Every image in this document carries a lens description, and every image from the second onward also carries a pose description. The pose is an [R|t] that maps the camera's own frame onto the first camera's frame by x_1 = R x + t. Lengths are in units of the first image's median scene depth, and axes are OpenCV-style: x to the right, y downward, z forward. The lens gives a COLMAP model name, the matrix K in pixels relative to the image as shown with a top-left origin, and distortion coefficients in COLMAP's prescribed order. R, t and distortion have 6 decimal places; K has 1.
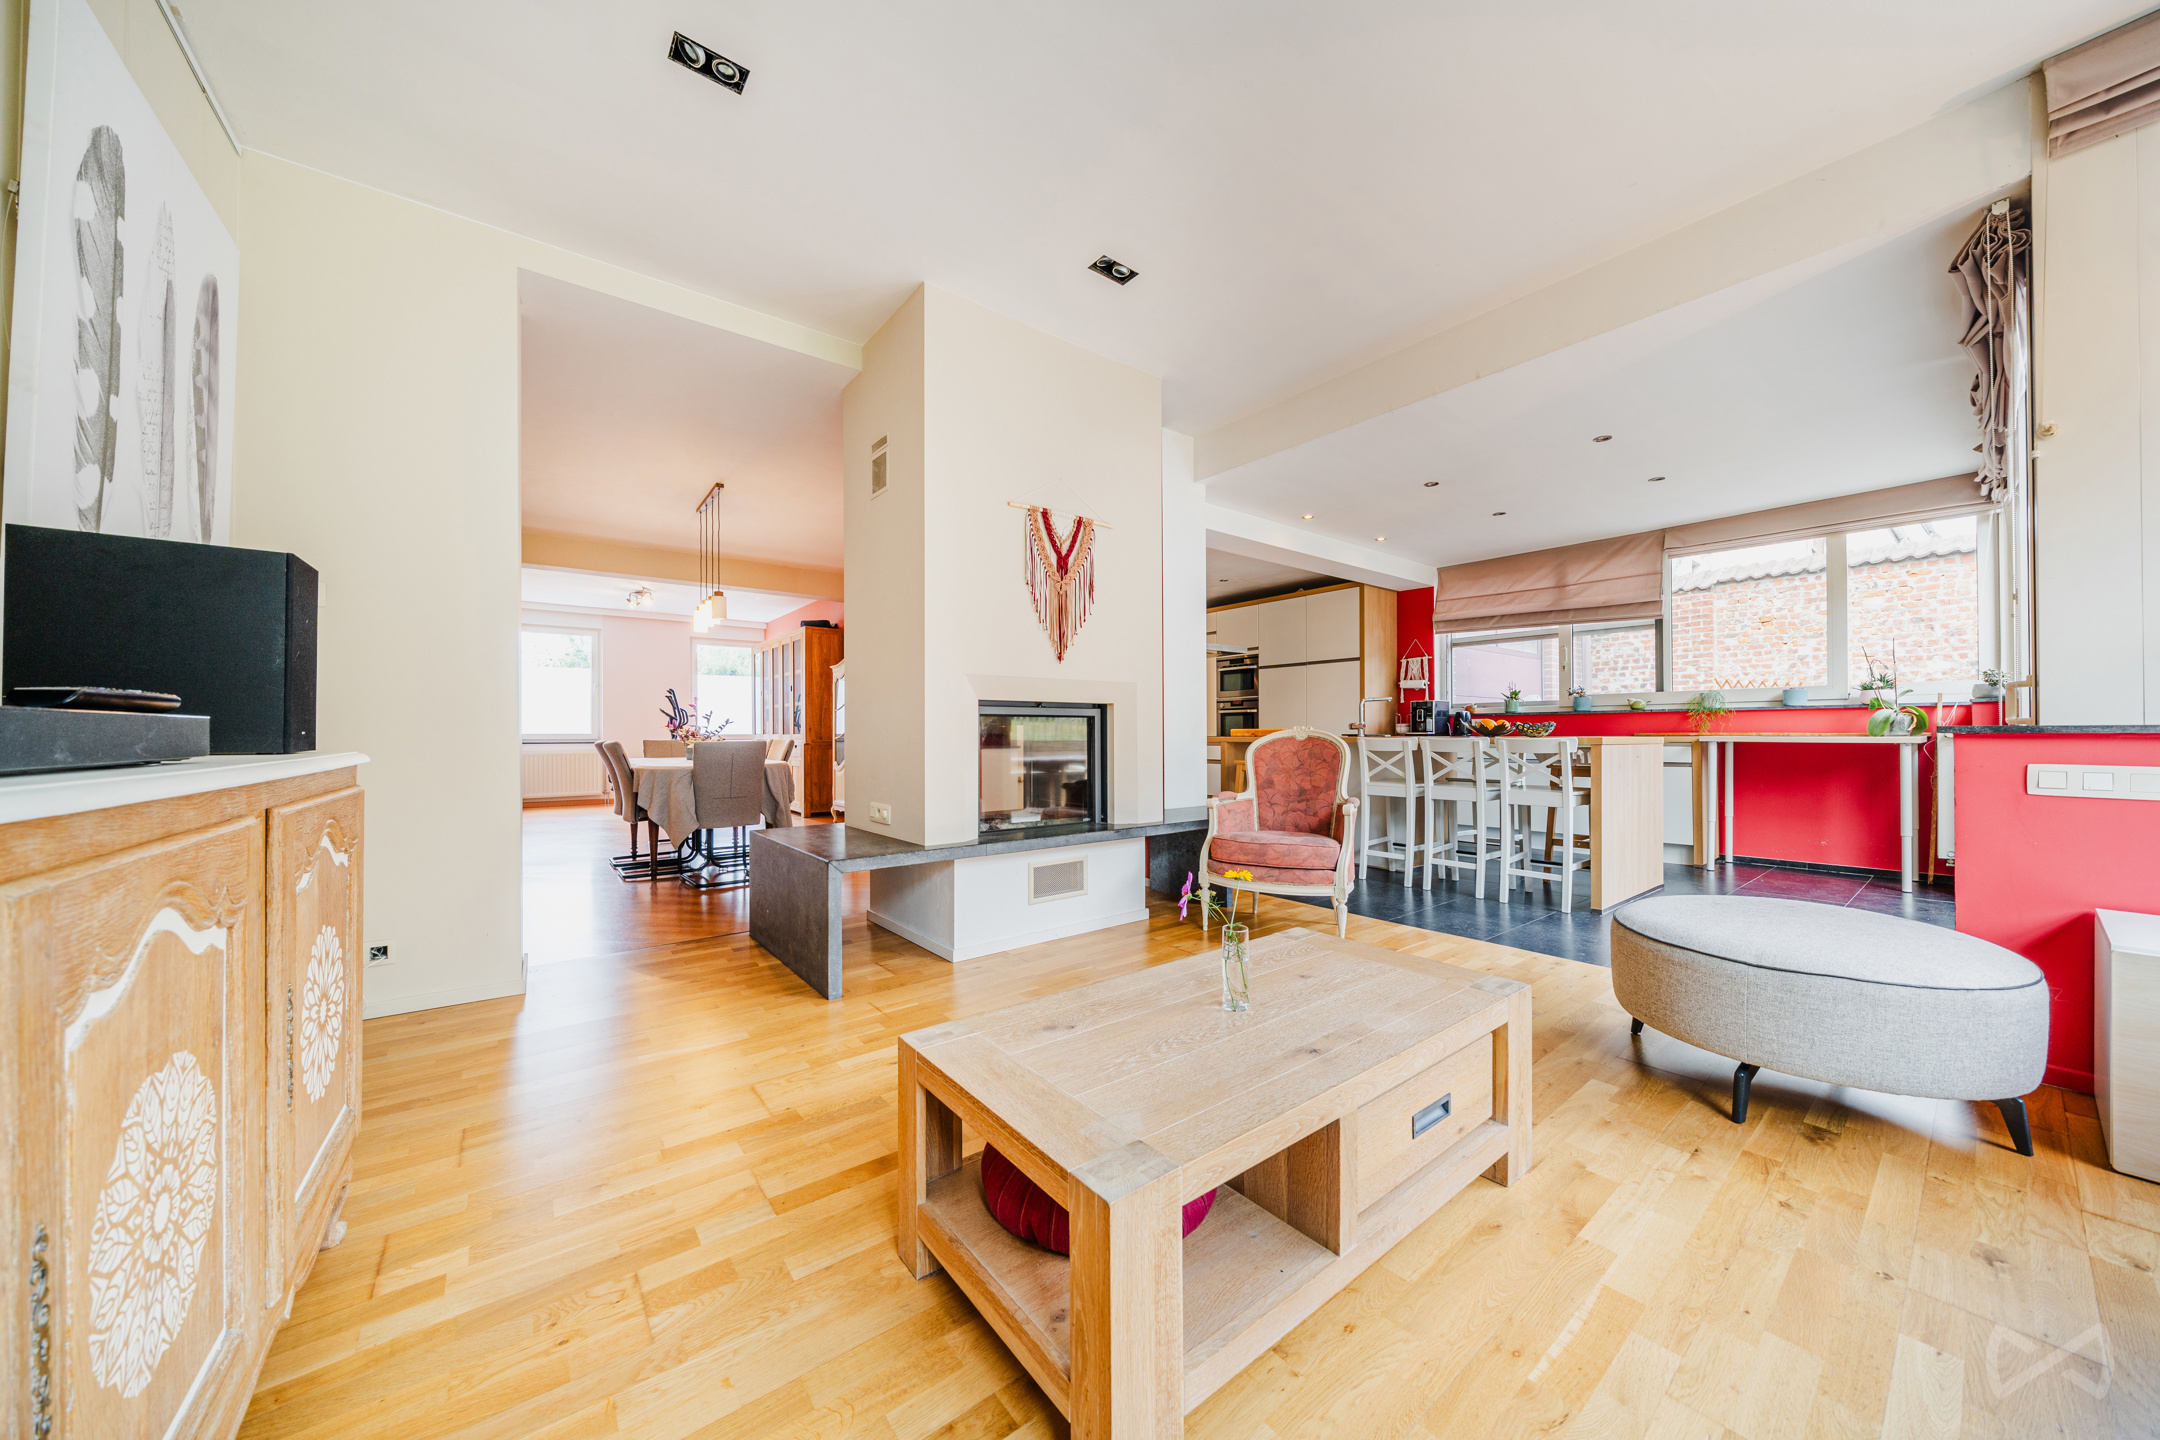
lens RADIAL K [[732.1, 0, 1080.6], [0, 732.1, 730.0], [0, 0, 1]] dist [0.000354, 0.000035]
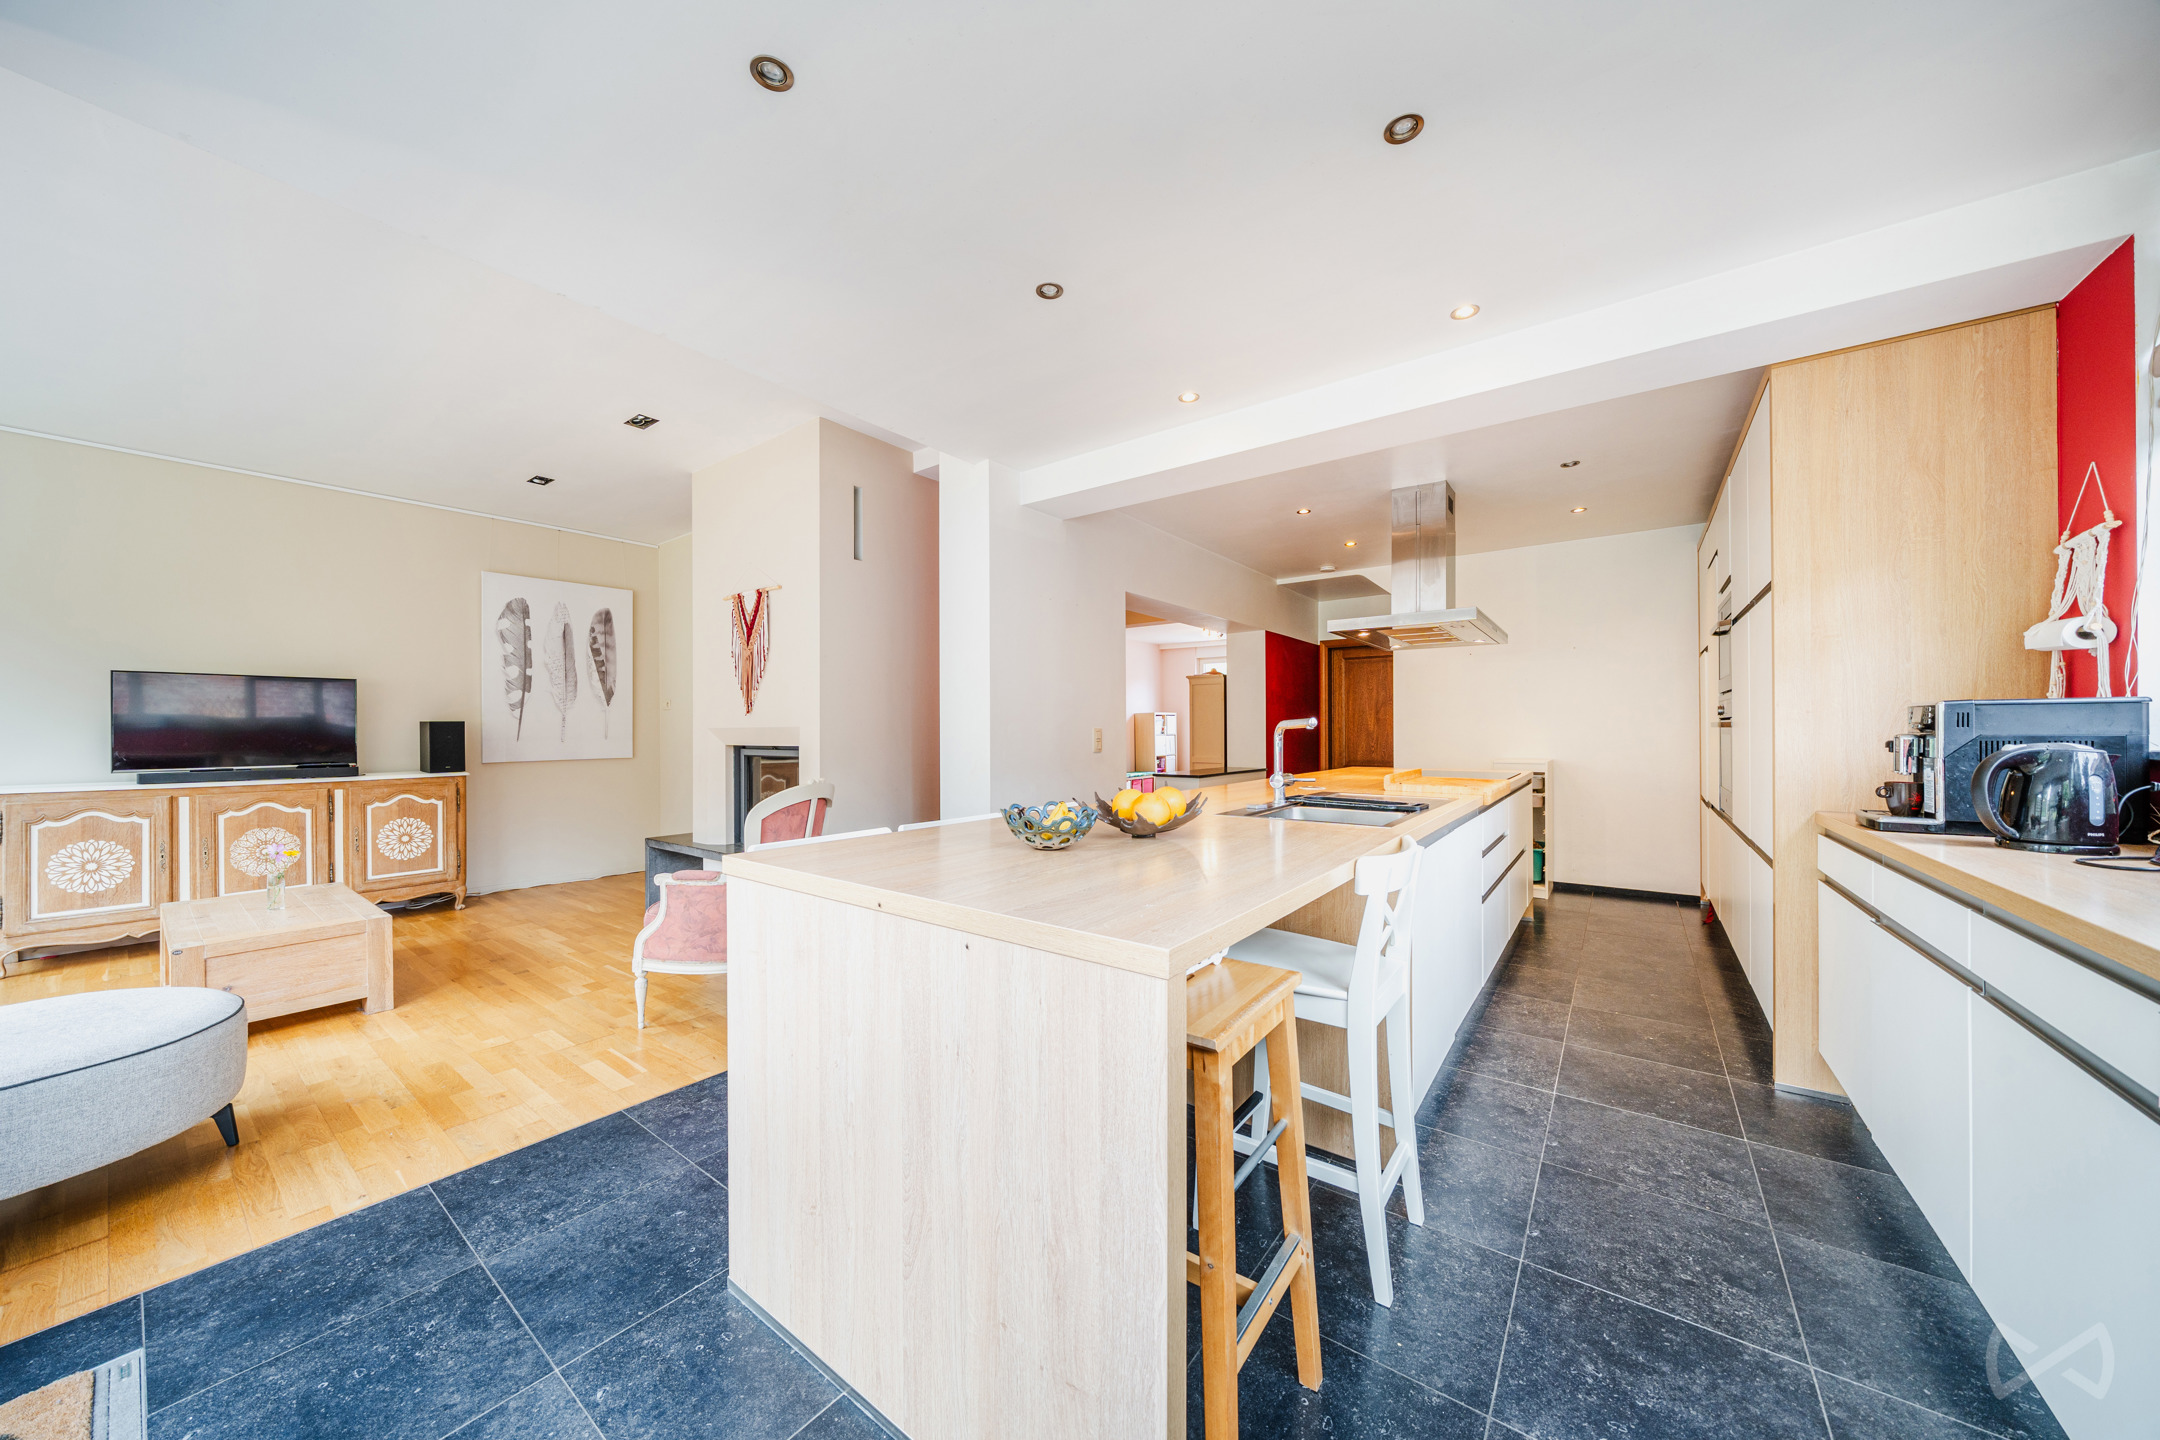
lens RADIAL K [[732.1, 0, 1076.4], [0, 732.1, 731.1], [0, 0, 1]] dist [0.000354, 0.000035]
pose [[0.253996, -0.004451, -0.967195, 0.573275], [0.005197, 0.999981, -0.003237, -0.025777], [0.967191, -0.004204, 0.254014, 0.544445]]
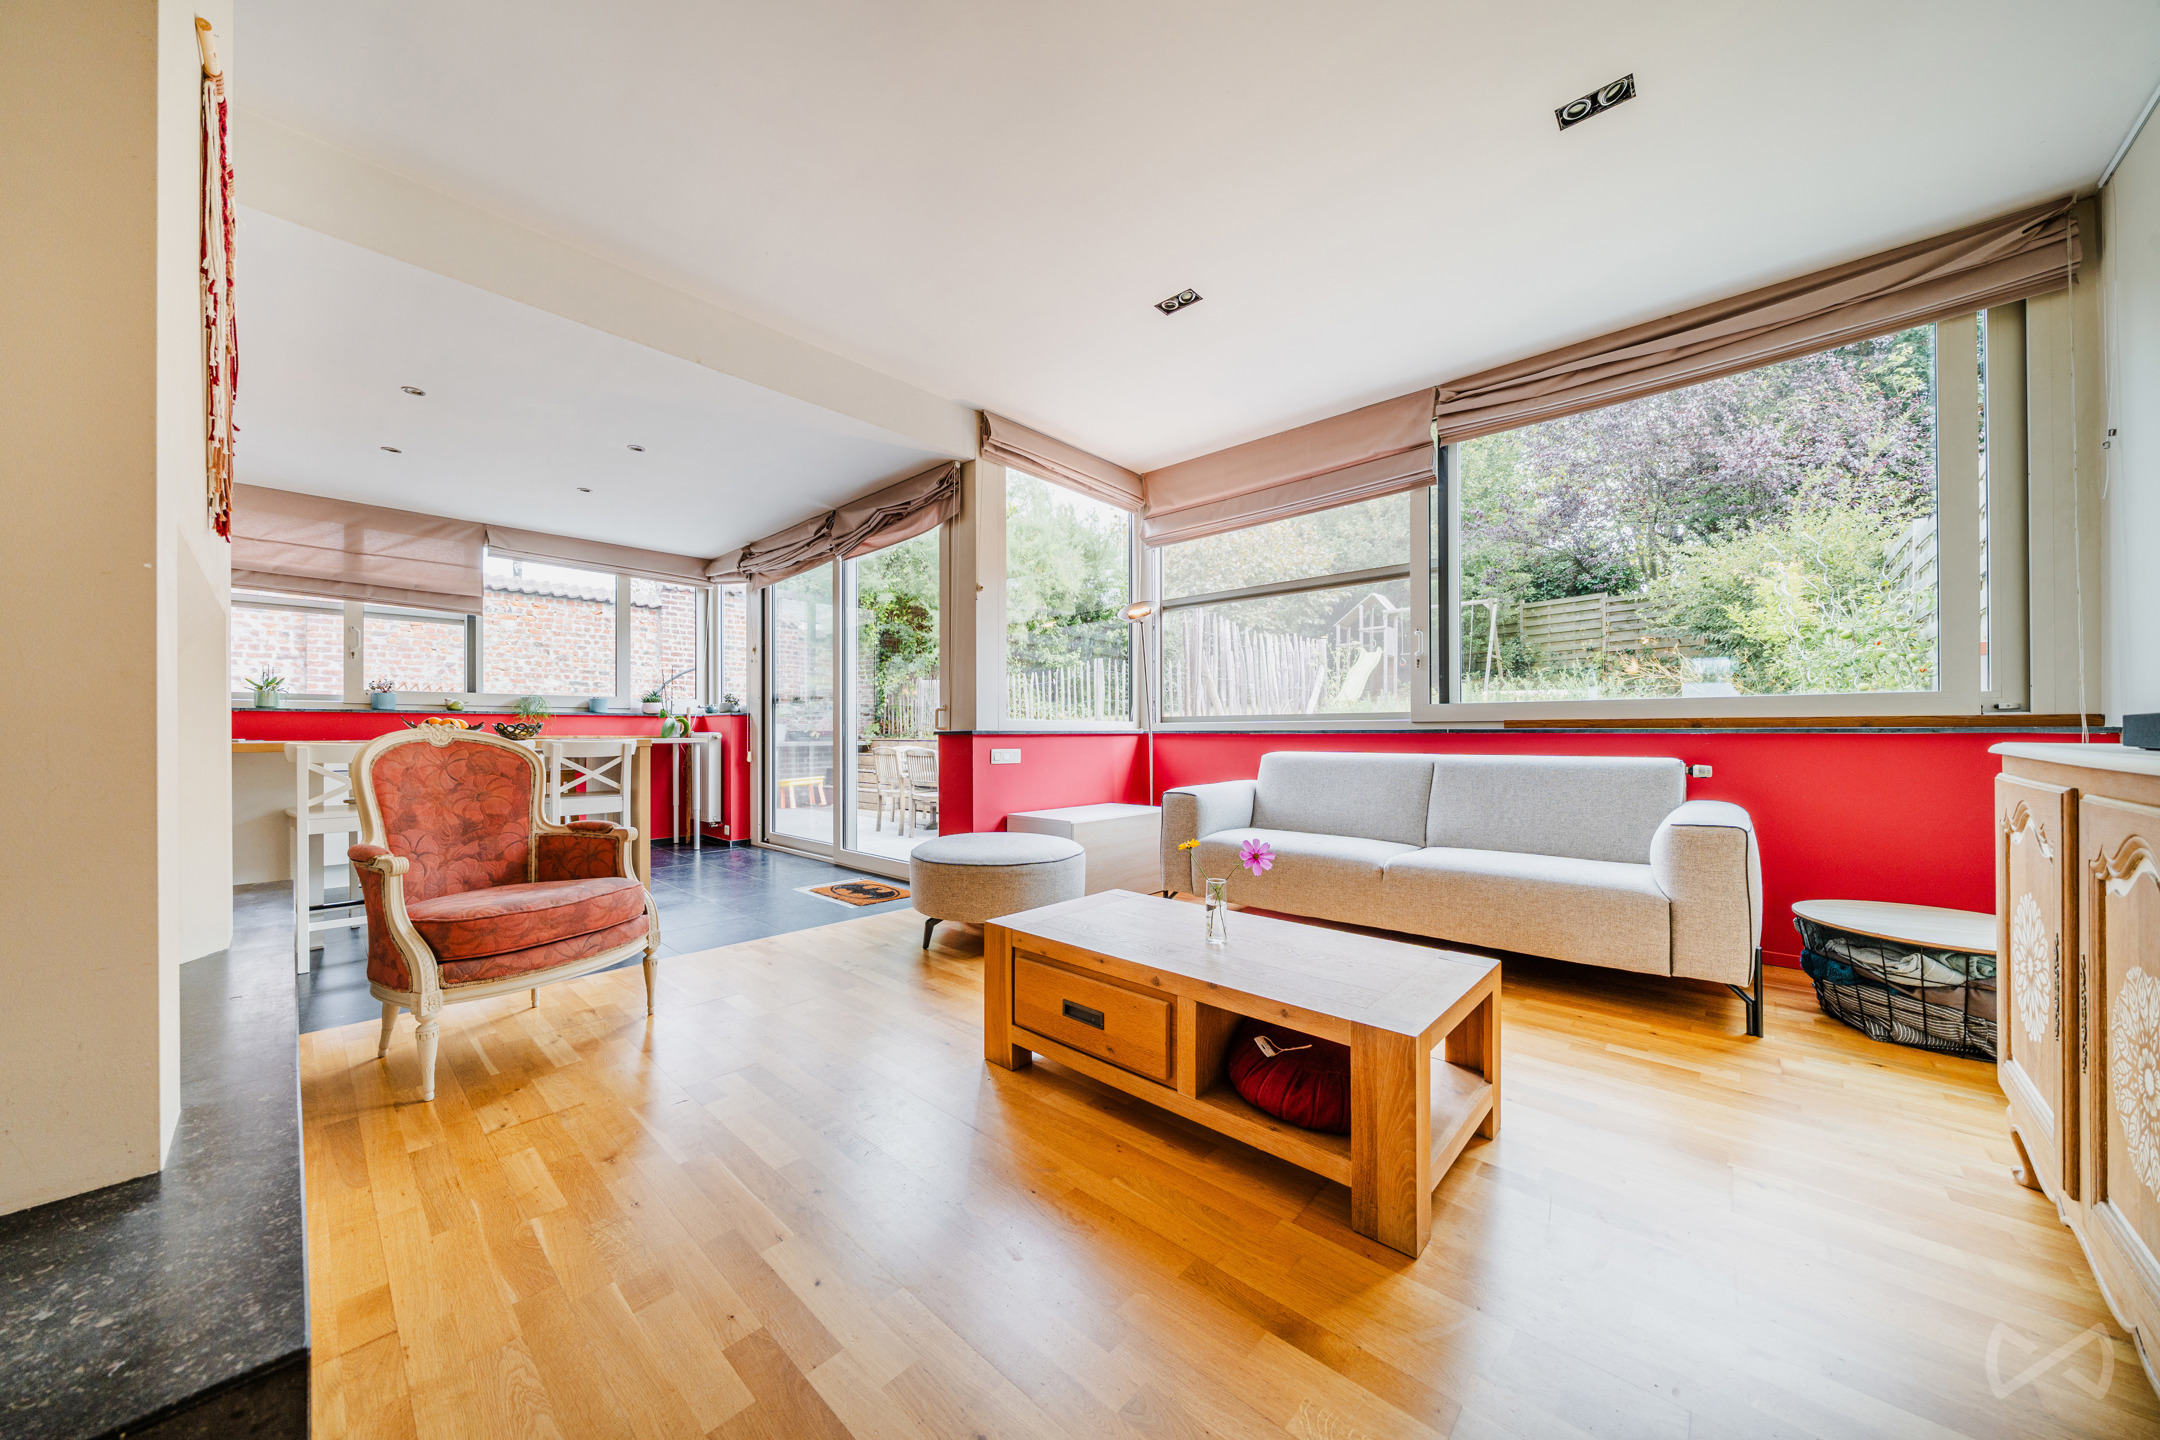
lens RADIAL K [[732.1, 0, 1077.9], [0, 732.1, 729.9], [0, 0, 1]] dist [0.000354, 0.000035]
pose [[-0.156866, 0.008032, 0.987587, -0.310969], [-0.000769, 0.999966, -0.008255, 0.003744], [-0.987620, -0.002054, -0.156855, 0.433660]]
